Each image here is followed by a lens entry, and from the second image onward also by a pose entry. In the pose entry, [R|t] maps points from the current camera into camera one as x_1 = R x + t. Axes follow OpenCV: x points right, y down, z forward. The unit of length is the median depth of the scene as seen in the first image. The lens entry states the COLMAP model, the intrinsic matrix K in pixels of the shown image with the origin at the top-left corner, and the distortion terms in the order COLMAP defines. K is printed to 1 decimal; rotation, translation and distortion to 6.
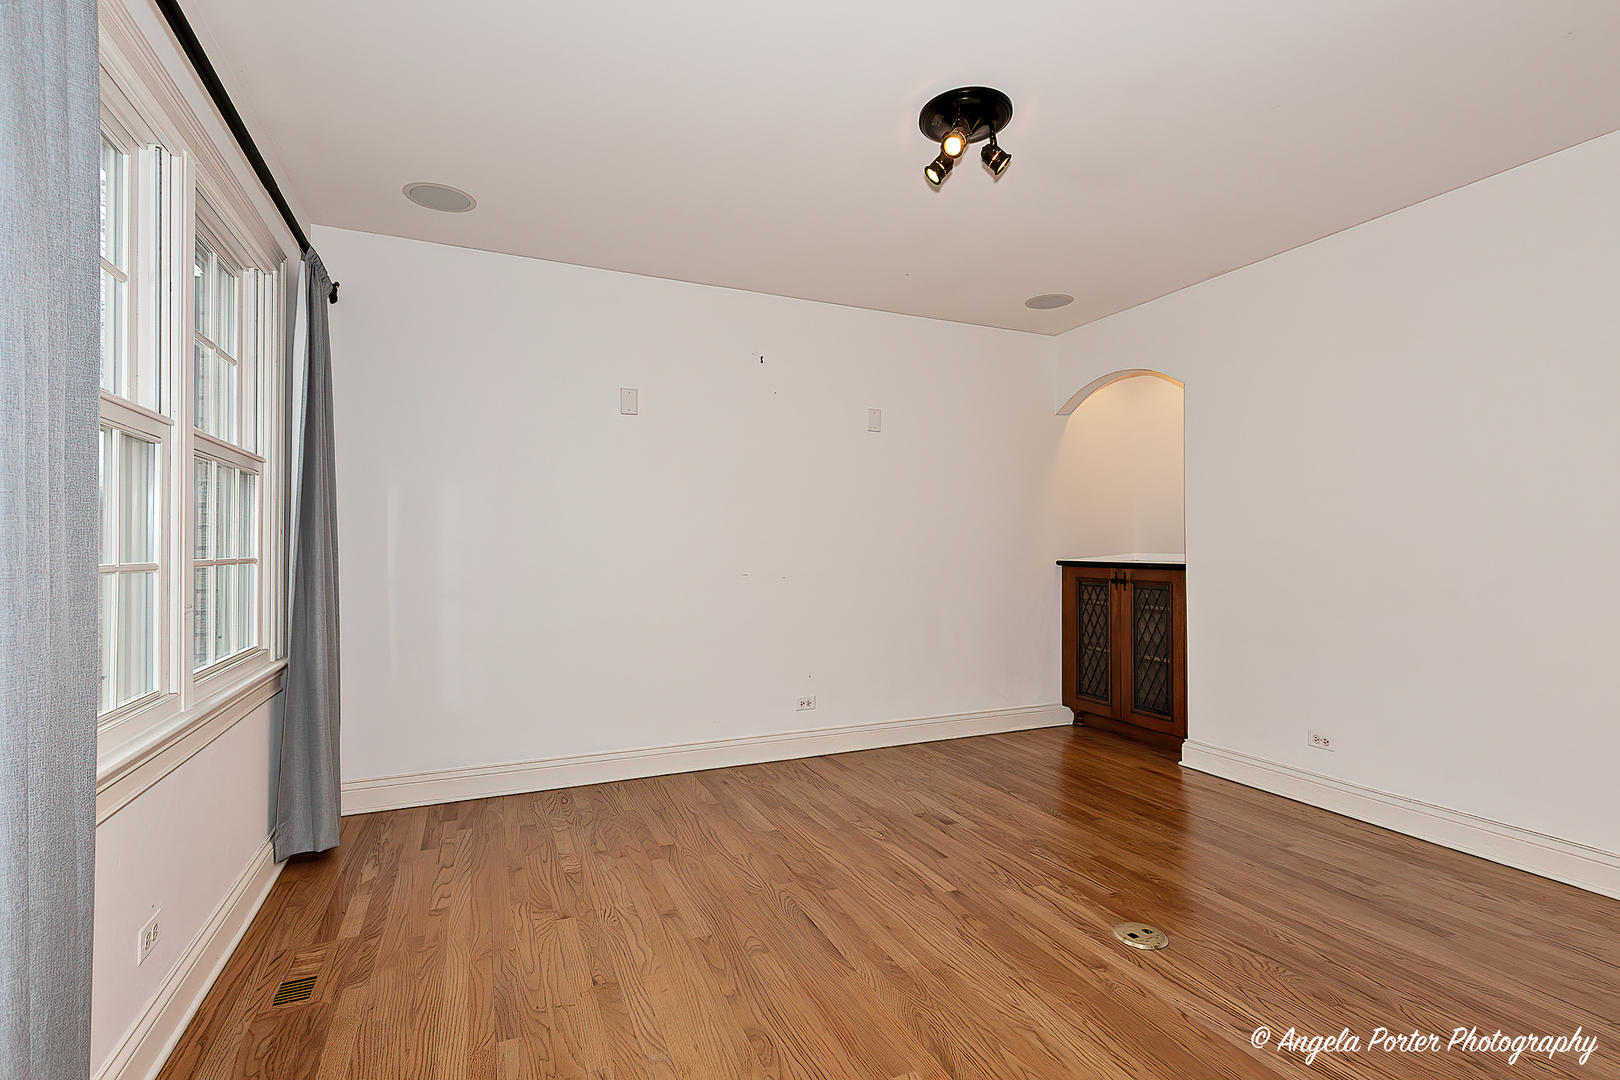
lens RADIAL K [[752.6, 0, 809.5], [0, 752.6, 540.7], [0, 0, 1]] dist [-0.000884, -0.000193]
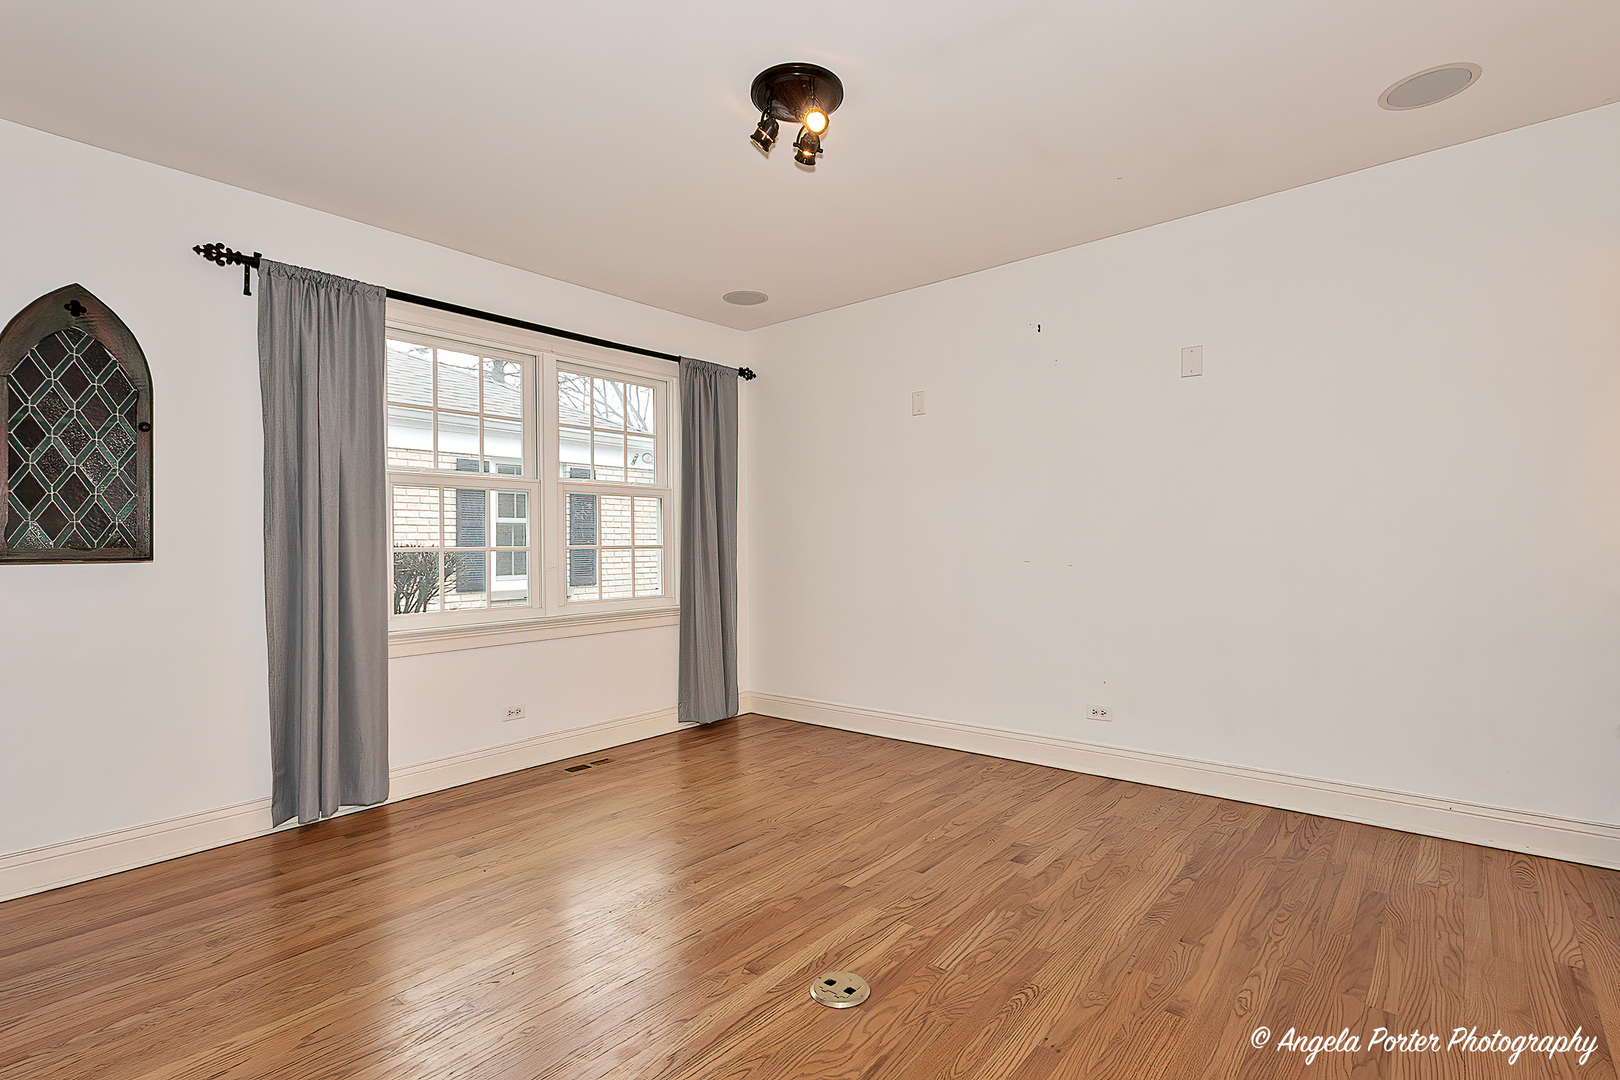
lens RADIAL K [[766.4, 0, 804.2], [0, 766.4, 540.8], [0, 0, 1]] dist [0.003134, 0.000202]
pose [[0.442320, -0.008067, -0.896821, 0.875103], [0.018333, 0.999832, 0.000048, 0.018570], [0.896670, -0.016463, 0.442394, 0.437003]]
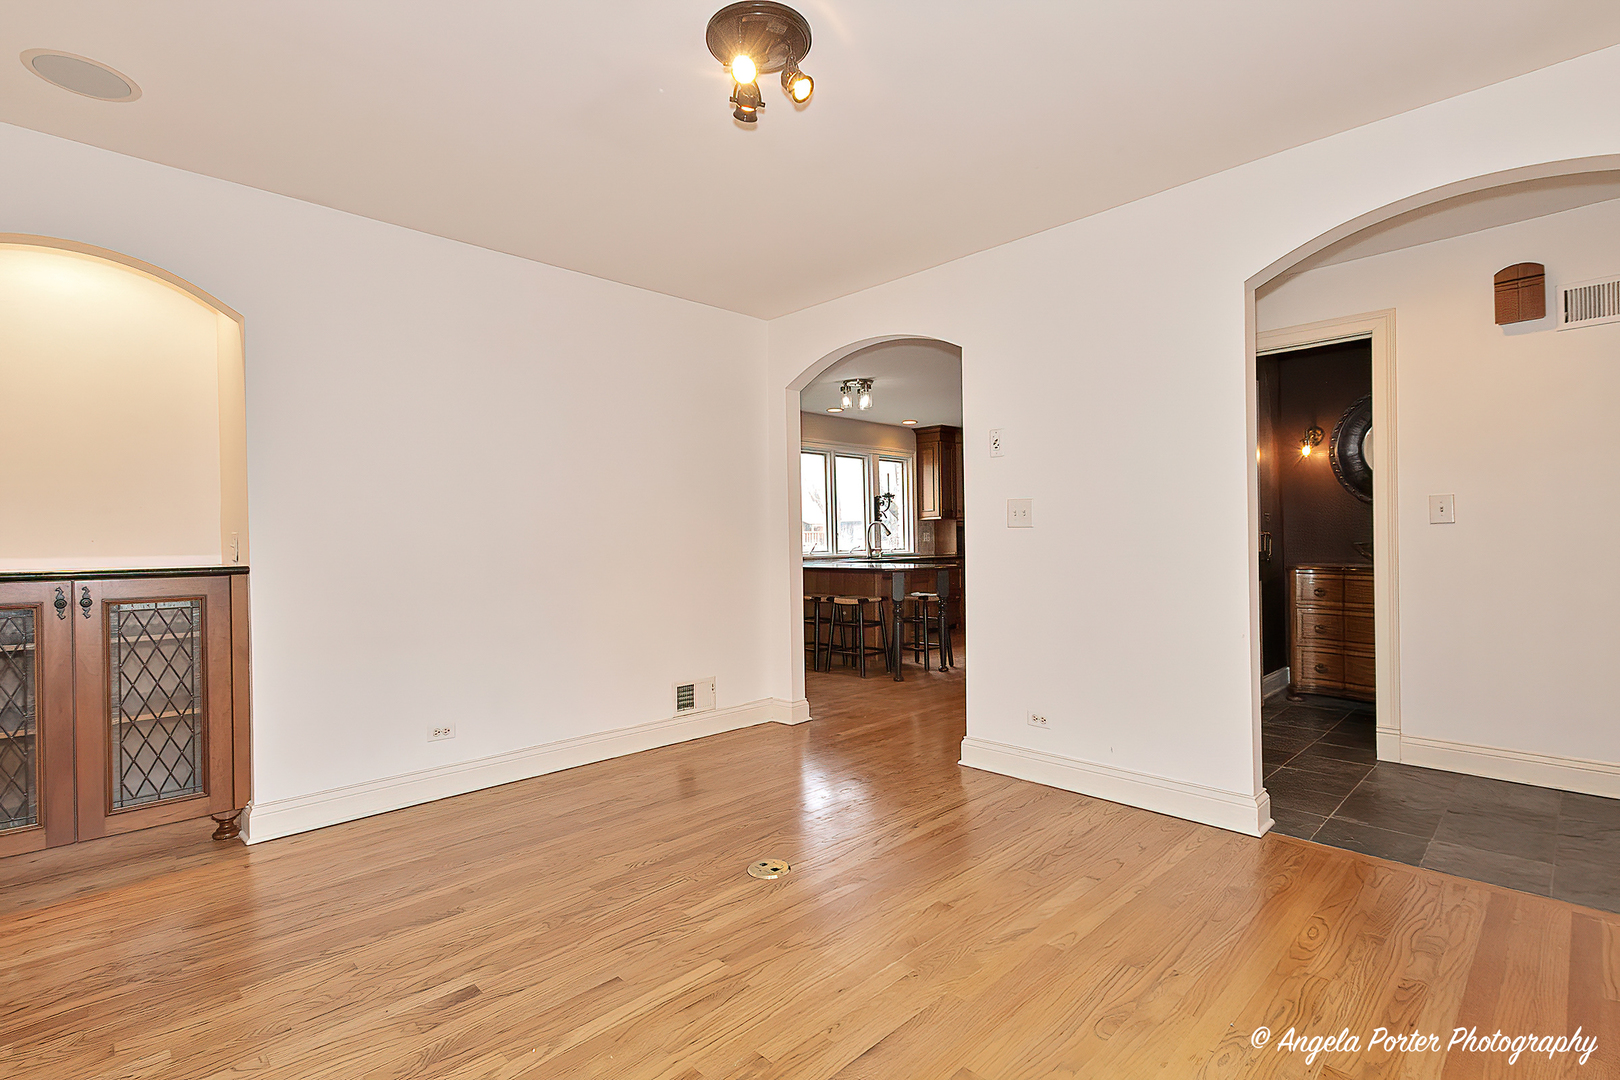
lens RADIAL K [[766.4, 0, 804.2], [0, 766.4, 540.8], [0, 0, 1]] dist [0.003134, 0.000202]
pose [[-0.353097, 0.000804, 0.935586, -0.509642], [0.005475, 0.999984, 0.001207, 0.010561], [-0.935571, 0.005549, -0.353096, 1.004081]]
